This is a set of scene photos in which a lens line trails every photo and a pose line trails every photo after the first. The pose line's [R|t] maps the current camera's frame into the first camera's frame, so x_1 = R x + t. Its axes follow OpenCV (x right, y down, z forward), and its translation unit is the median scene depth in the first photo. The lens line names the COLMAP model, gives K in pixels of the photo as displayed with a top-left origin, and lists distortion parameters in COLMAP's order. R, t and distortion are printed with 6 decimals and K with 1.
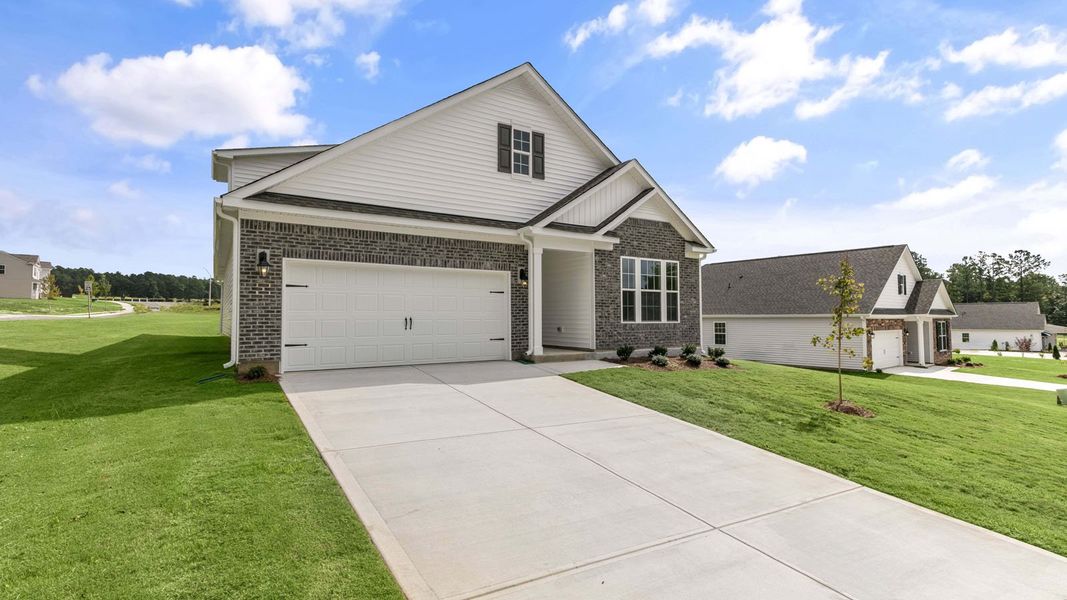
lens RADIAL K [[492.3, 0, 539.8], [0, 492.3, 299.0], [0, 0, 1]] dist [-0.003321, -0.000322]
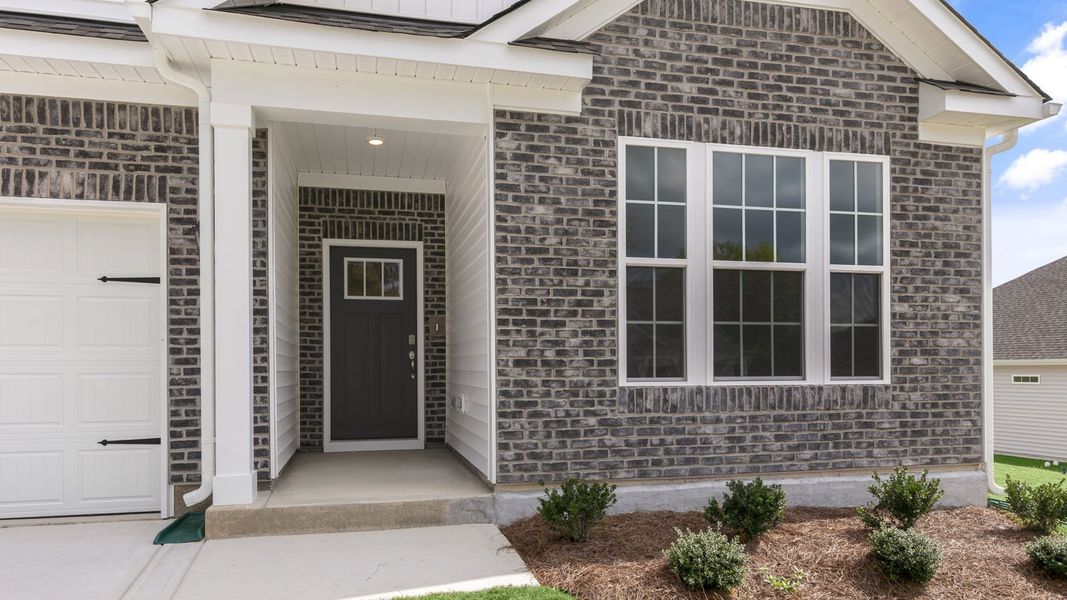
lens RADIAL K [[492.3, 0, 539.8], [0, 492.3, 299.0], [0, 0, 1]] dist [-0.003321, -0.000322]
pose [[0.920255, 0.008756, -0.391221, 0.225195], [0.000723, 0.999710, 0.024074, -0.005203], [0.391318, -0.022437, 0.919982, 0.716981]]
